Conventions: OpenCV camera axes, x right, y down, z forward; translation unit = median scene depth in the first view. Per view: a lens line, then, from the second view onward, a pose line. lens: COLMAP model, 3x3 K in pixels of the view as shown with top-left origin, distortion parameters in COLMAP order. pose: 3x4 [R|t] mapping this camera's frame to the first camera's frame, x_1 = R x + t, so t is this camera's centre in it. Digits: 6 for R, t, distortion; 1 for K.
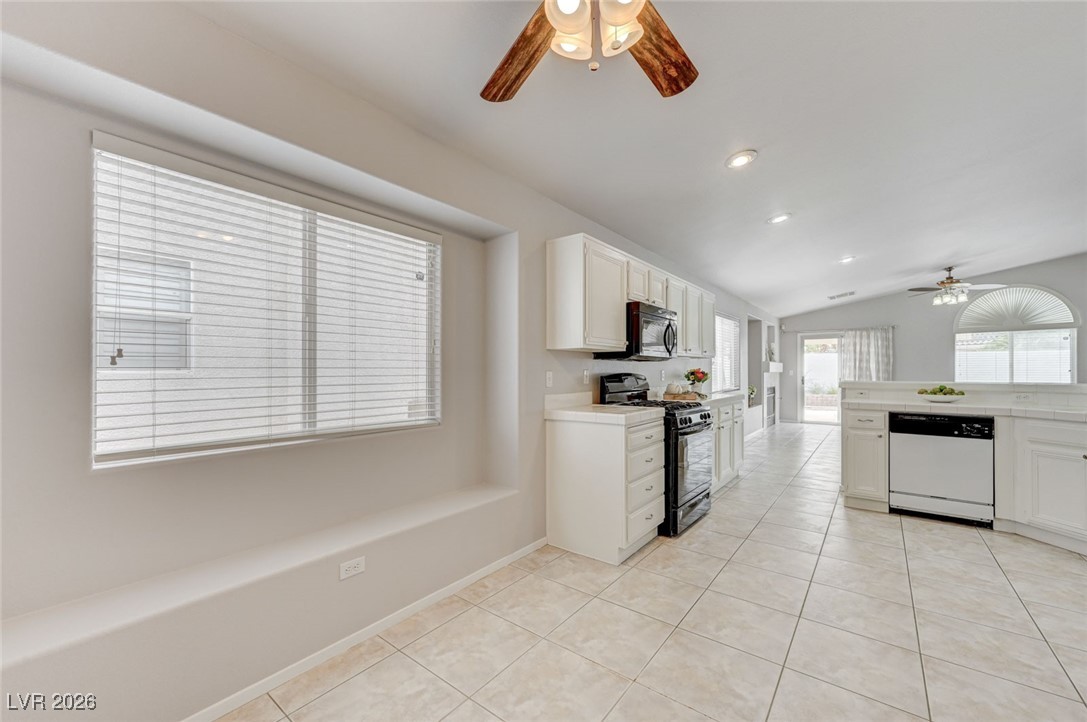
lens RADIAL K [[428.7, 0, 541.7], [0, 428.7, 369.3], [0, 0, 1]] dist [-0.001036, 0.000105]
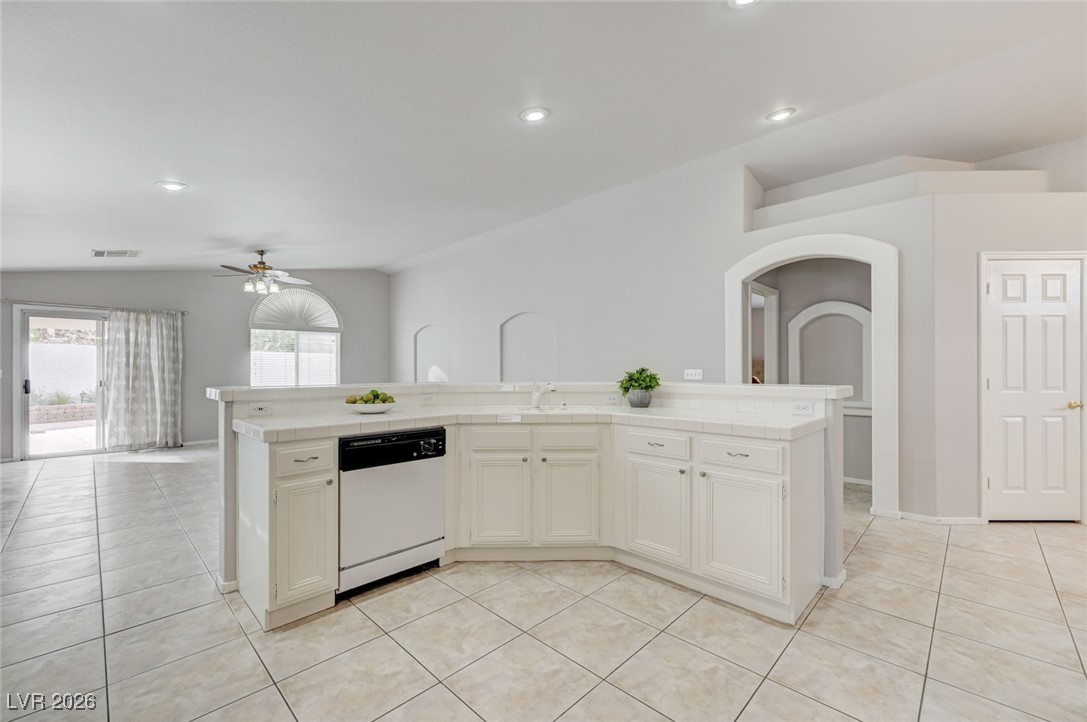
lens RADIAL K [[445.4, 0, 549.2], [0, 445.4, 370.8], [0, 0, 1]] dist [0.000512, 0.000442]
pose [[0.100862, -0.002290, 0.994898, 0.209857], [-0.002782, 0.999993, 0.002583, 0.002701], [-0.994897, -0.003028, 0.100855, 0.615375]]
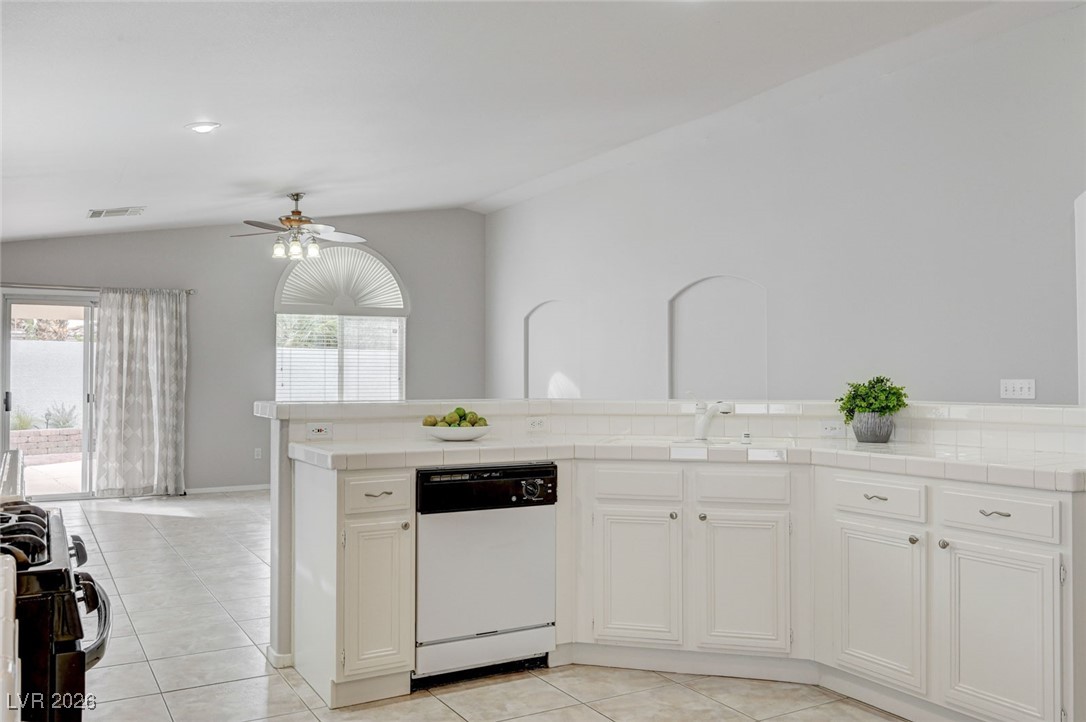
lens RADIAL K [[894.3, 0, 547.9], [0, 894.3, 364.9], [0, 0, 1]] dist [-0.003342, -0.000482]
pose [[0.366326, 0.015511, 0.930357, -0.018435], [-0.004899, 0.999879, -0.014741, 0.002158], [-0.930474, 0.000842, 0.366358, 0.501034]]
